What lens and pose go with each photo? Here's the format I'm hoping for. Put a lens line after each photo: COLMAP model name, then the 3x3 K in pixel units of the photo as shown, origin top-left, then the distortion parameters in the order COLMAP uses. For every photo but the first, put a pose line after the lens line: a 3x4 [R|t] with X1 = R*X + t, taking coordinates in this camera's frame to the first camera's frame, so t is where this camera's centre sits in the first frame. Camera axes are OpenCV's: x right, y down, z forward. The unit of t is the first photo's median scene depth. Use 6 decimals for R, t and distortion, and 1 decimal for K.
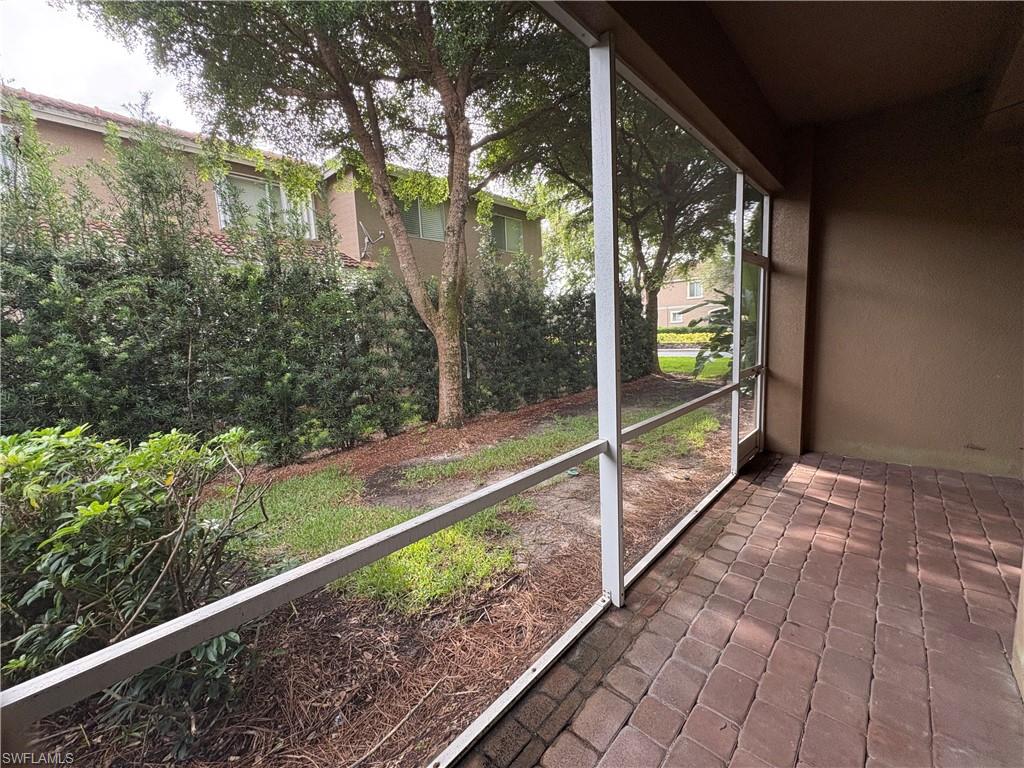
lens RADIAL K [[407.6, 0, 512.7], [0, 407.6, 383.2], [0, 0, 1]] dist [-0.000060, 0.000207]
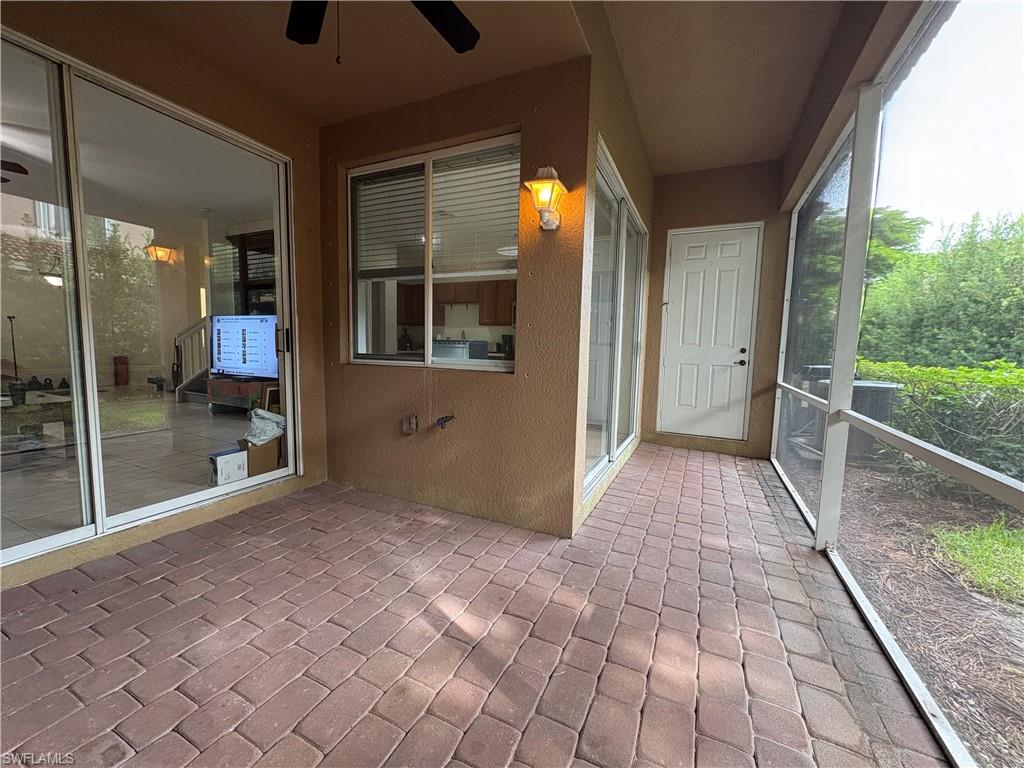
lens RADIAL K [[407.6, 0, 512.7], [0, 407.6, 383.2], [0, 0, 1]] dist [-0.000060, 0.000207]
pose [[-0.951594, 0.051636, -0.302988, 0.878748], [-0.019148, 0.973913, 0.226113, -0.107306], [0.306759, 0.220970, -0.925781, 1.049448]]
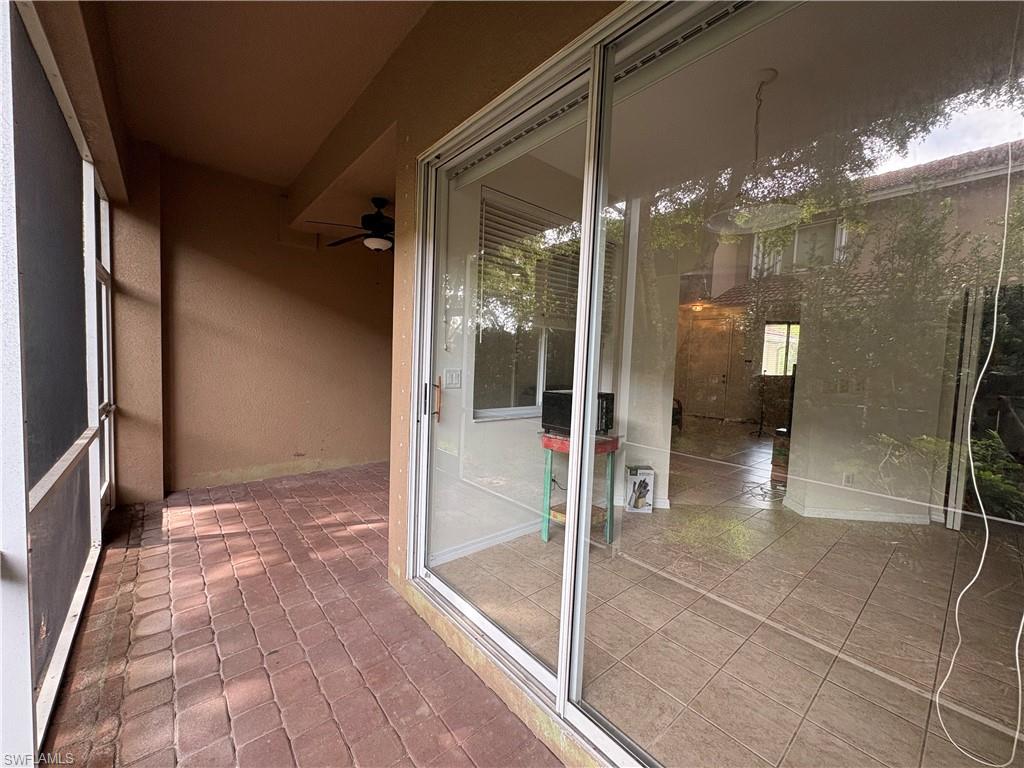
lens RADIAL K [[407.6, 0, 512.7], [0, 407.6, 383.2], [0, 0, 1]] dist [-0.000060, 0.000207]
pose [[0.109905, -0.005174, 0.993929, -0.137526], [0.084034, 0.996454, -0.004105, -0.014288], [-0.990383, 0.083975, 0.109950, 0.130031]]
